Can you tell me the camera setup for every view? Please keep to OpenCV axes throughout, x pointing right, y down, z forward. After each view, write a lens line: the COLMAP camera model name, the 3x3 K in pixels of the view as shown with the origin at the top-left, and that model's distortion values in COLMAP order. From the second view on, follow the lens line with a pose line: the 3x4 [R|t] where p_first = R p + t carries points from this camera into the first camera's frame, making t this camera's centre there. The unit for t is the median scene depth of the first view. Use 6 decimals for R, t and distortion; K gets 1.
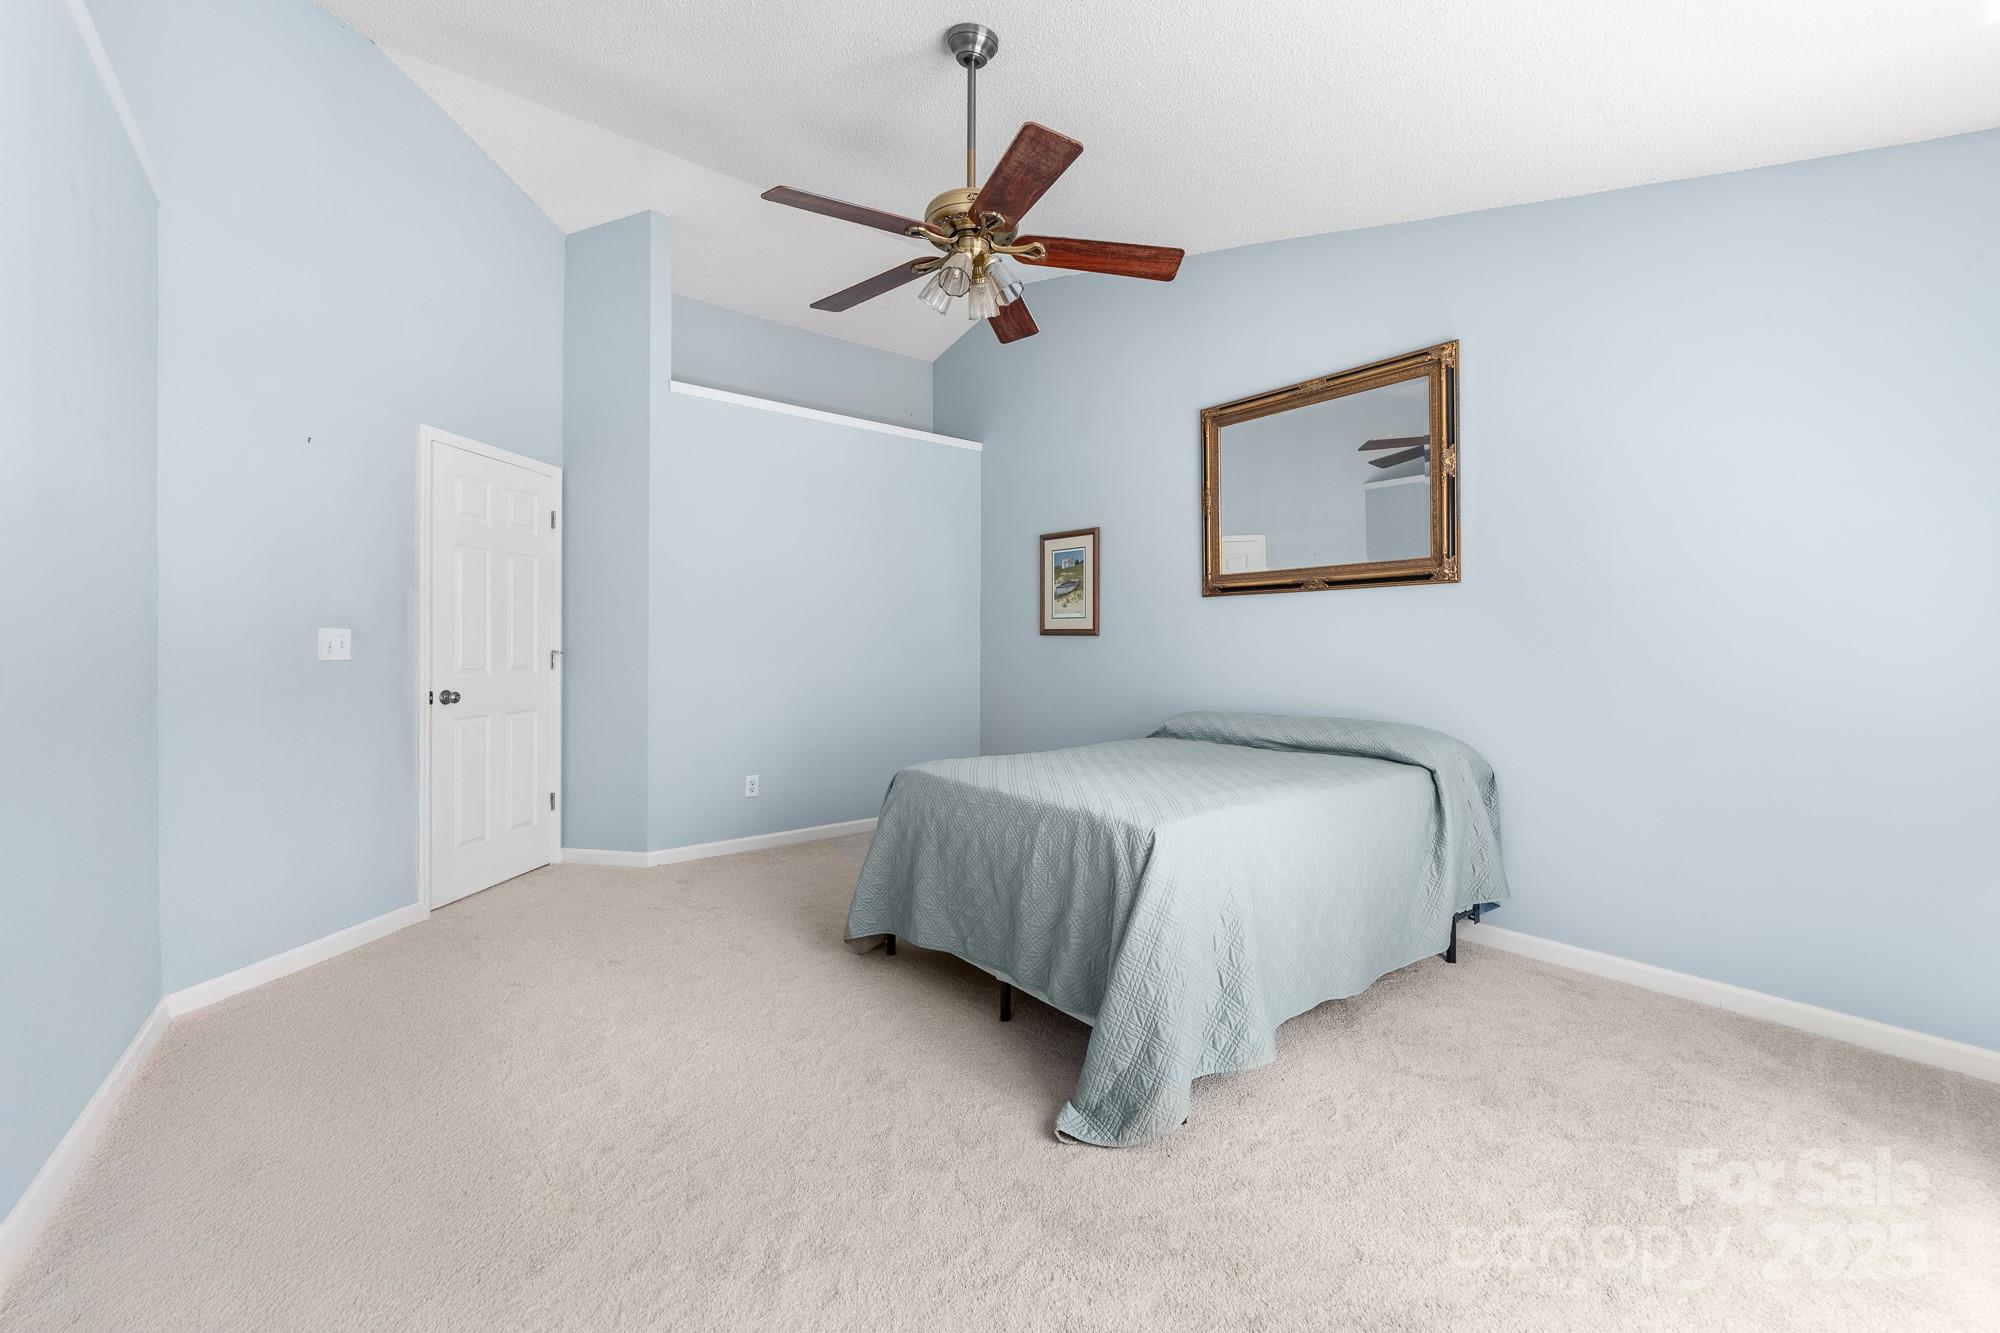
lens RADIAL K [[770.0, 0, 999.0], [0, 770.0, 649.0], [0, 0, 1]] dist [-0.009693, 0.004586]
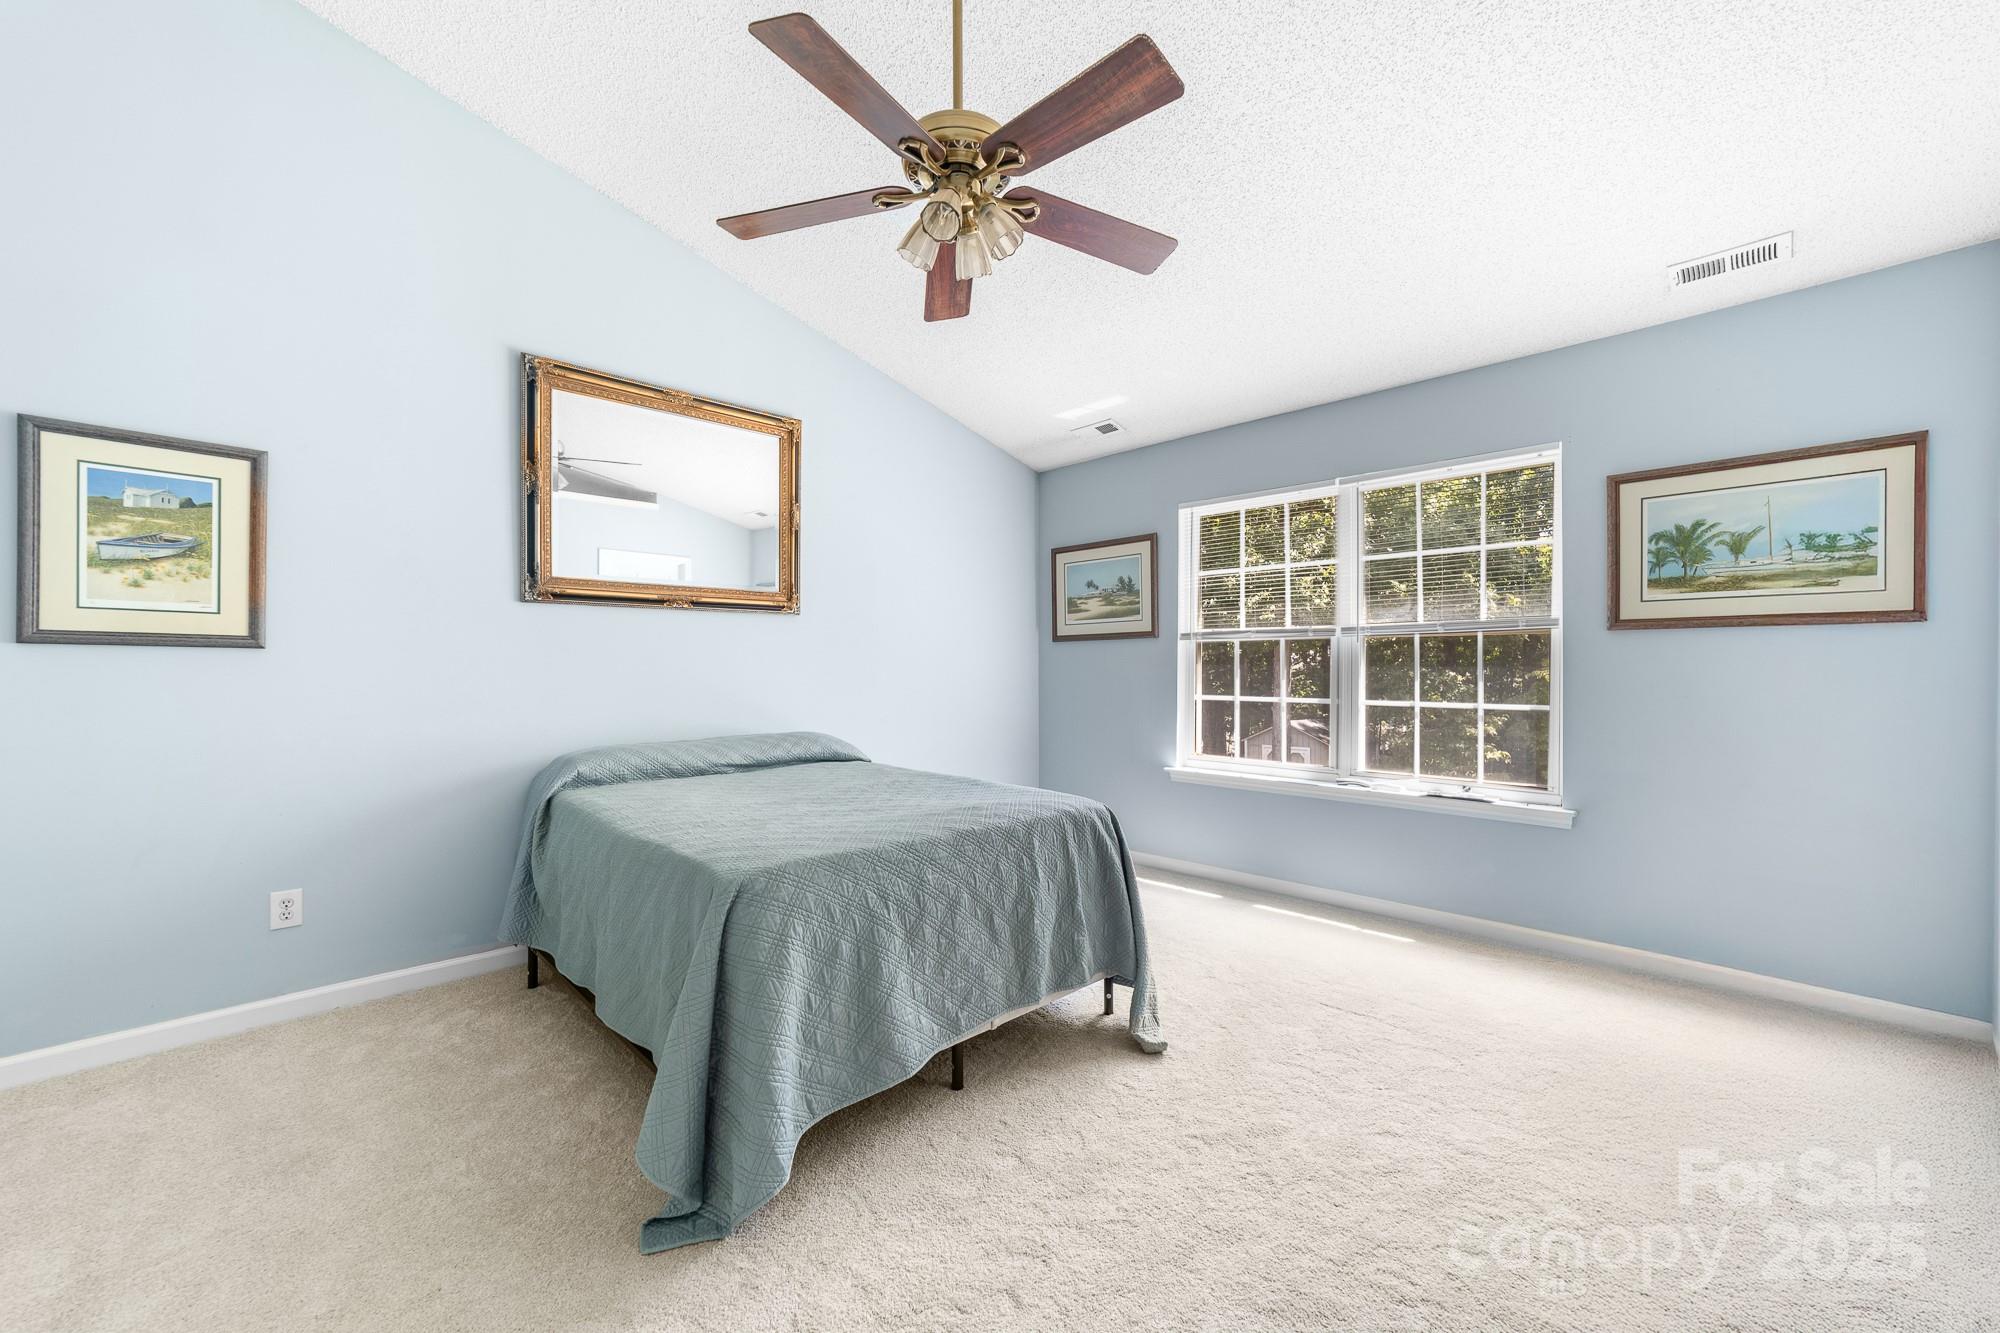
lens RADIAL K [[770.0, 0, 998.1], [0, 770.0, 666.1], [0, 0, 1]] dist [-0.009693, 0.004586]
pose [[-0.054176, -0.001944, 0.998529, -0.521445], [0.001145, 0.999997, 0.002009, -0.005652], [-0.998531, 0.001252, -0.054174, 0.587963]]
